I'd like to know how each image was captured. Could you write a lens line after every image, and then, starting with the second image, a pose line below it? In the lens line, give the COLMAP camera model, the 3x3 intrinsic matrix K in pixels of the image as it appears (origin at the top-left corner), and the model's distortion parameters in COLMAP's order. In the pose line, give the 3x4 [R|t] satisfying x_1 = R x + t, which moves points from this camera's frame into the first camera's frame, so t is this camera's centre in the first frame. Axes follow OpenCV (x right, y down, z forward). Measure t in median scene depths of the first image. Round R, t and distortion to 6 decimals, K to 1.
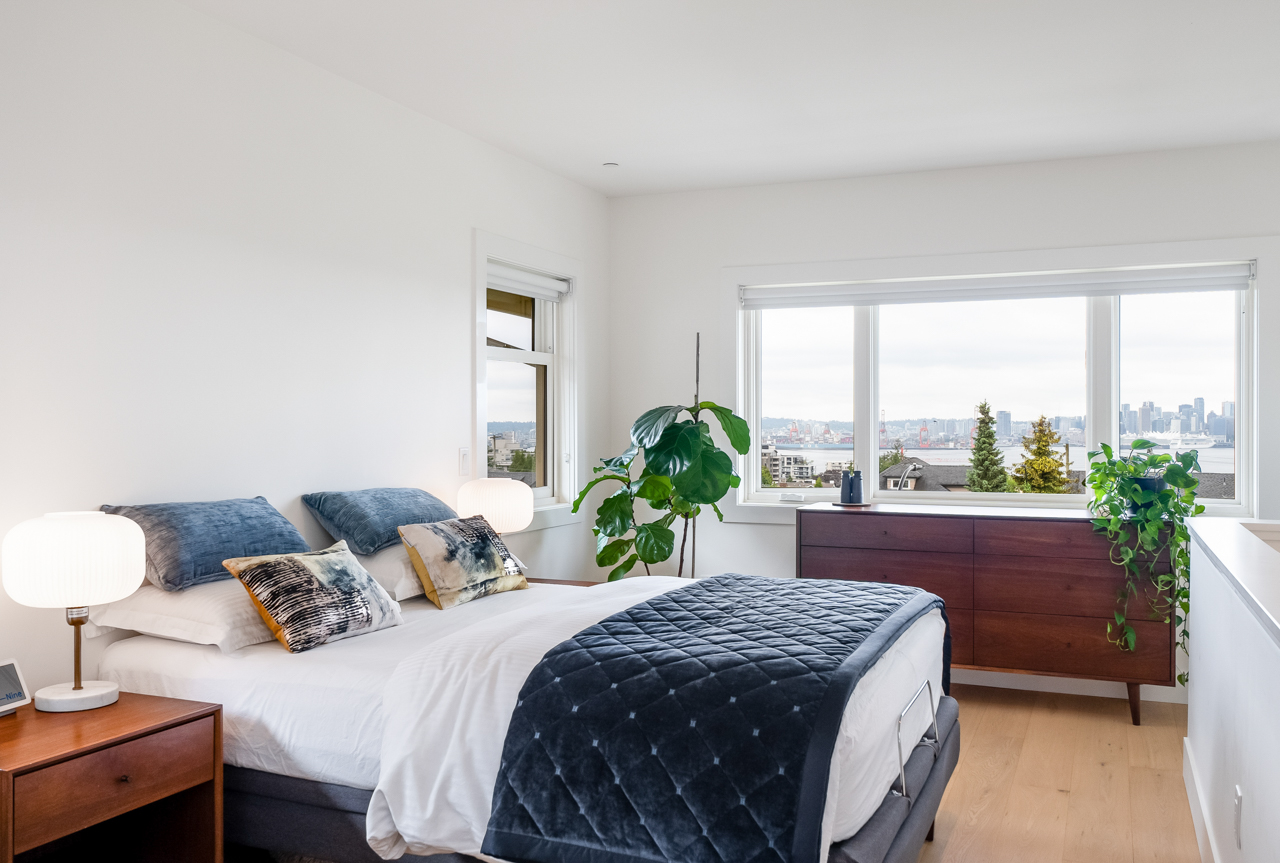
lens RADIAL K [[1110.8, 0, 640.0], [0, 1110.8, 431.5], [0, 0, 1]] dist [0.004240, 0.002025]
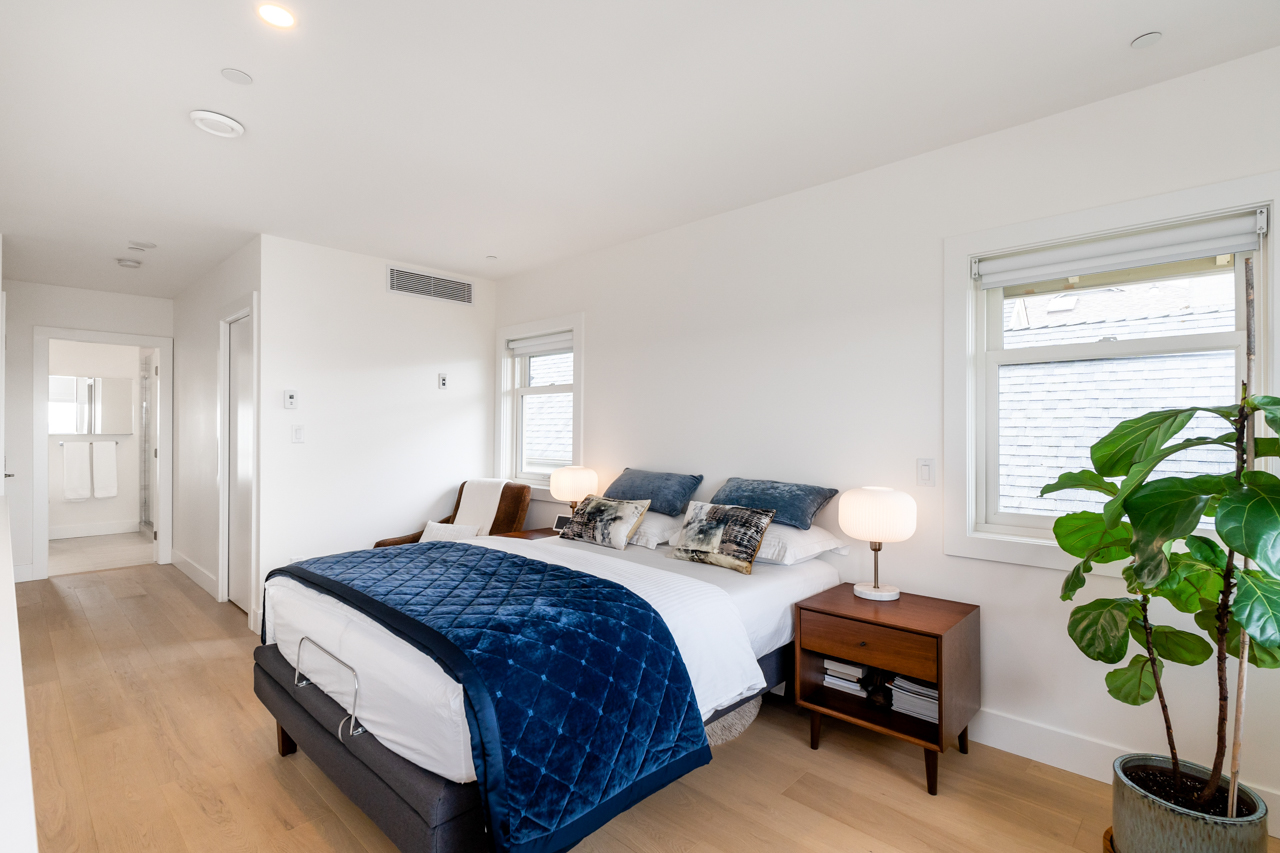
lens RADIAL K [[604.1, 0, 640.0], [0, 604.1, 426.5], [0, 0, 1]] dist [-0.000949, -0.000194]
pose [[-0.351872, 0.003350, -0.936042, 0.555578], [0.004340, 0.999989, 0.001947, -0.019724], [0.936038, -0.003378, -0.351882, 1.134047]]
